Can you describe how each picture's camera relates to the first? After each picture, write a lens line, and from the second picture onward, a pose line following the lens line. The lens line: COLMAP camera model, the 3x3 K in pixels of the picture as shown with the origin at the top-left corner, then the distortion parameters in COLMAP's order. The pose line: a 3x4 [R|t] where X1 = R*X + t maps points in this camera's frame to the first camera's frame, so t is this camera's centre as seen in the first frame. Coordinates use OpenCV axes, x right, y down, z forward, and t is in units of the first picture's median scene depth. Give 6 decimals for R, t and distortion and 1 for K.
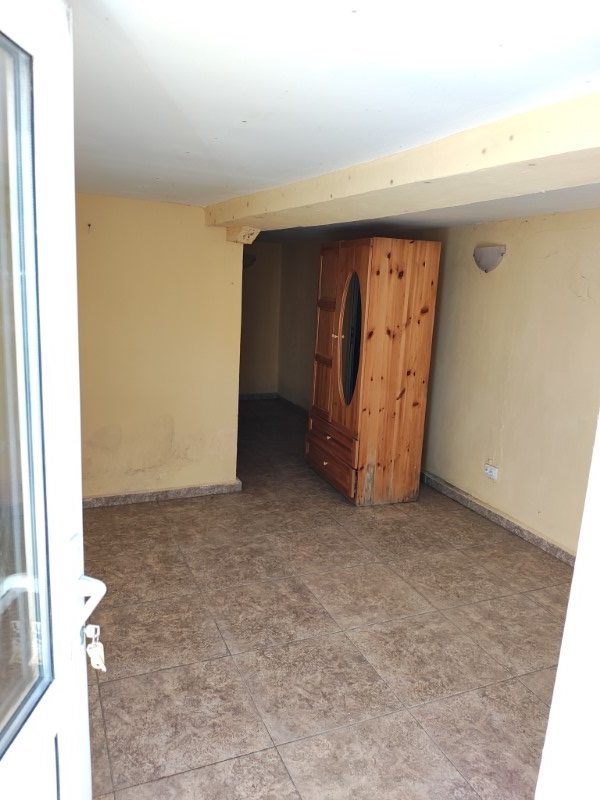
lens RADIAL K [[584.3, 0, 304.6], [0, 584.3, 397.9], [0, 0, 1]] dist [0.032755, -0.069861]
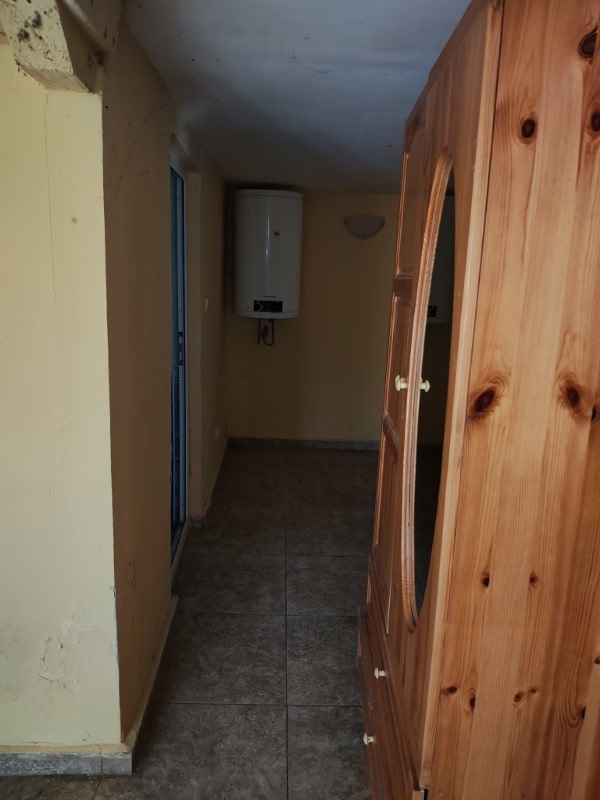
lens RADIAL K [[584.3, 0, 304.6], [0, 584.3, 397.9], [0, 0, 1]] dist [0.032755, -0.069861]
pose [[0.931198, 0.064753, -0.358715, 0.129760], [-0.064661, 0.997832, 0.012266, -0.108276], [0.358732, 0.011772, 0.933367, 0.753003]]
